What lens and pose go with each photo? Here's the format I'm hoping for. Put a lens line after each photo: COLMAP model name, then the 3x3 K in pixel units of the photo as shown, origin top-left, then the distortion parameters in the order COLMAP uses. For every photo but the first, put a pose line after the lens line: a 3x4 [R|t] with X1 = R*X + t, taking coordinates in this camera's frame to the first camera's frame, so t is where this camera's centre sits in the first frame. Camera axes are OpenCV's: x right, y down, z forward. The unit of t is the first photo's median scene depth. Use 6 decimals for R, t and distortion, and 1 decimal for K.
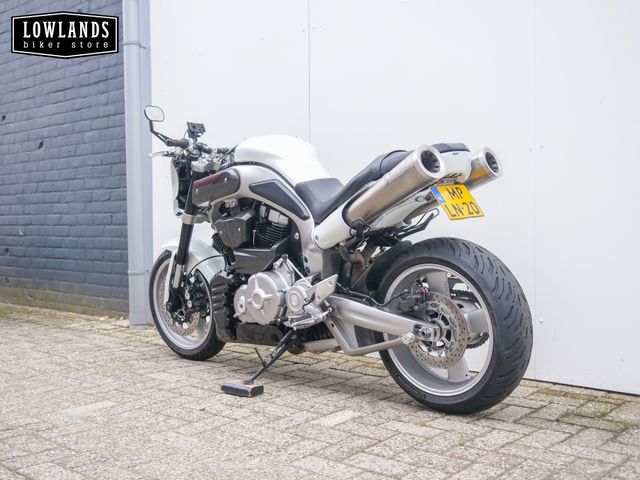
lens RADIAL K [[738.9, 0, 320.0], [0, 738.9, 240.0], [0, 0, 1]] dist [-0.001984, 0.022954]
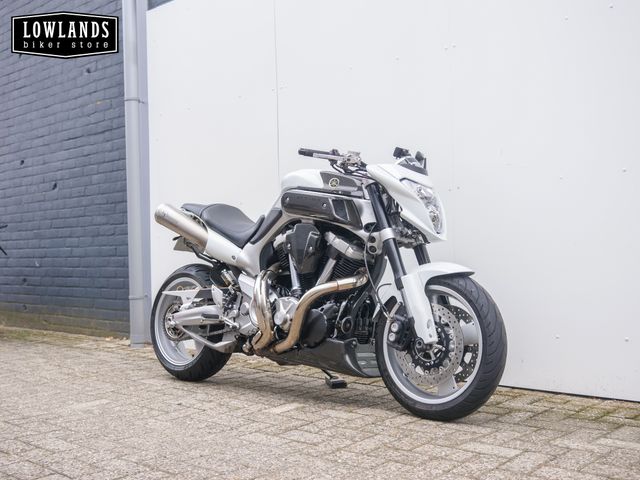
lens RADIAL K [[738.9, 0, 320.0], [0, 738.9, 240.0], [0, 0, 1]] dist [-0.001984, 0.022954]
pose [[0.999673, -0.013343, -0.021834, 0.065702], [0.012471, 0.999137, -0.039613, 0.004001], [0.022343, 0.039328, 0.998977, -0.148918]]
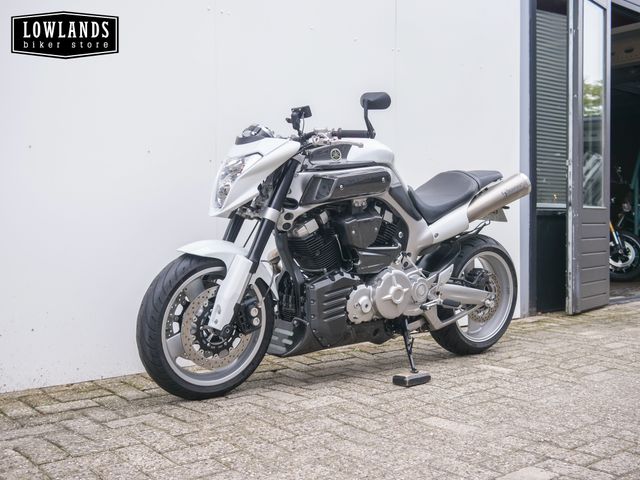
lens RADIAL K [[738.9, 0, 320.0], [0, 738.9, 240.0], [0, 0, 1]] dist [-0.001984, 0.022954]
pose [[0.149383, -0.015563, 0.988657, -0.760212], [0.025325, 0.999608, 0.011909, -0.009060], [-0.988455, 0.023259, 0.149719, 0.626690]]
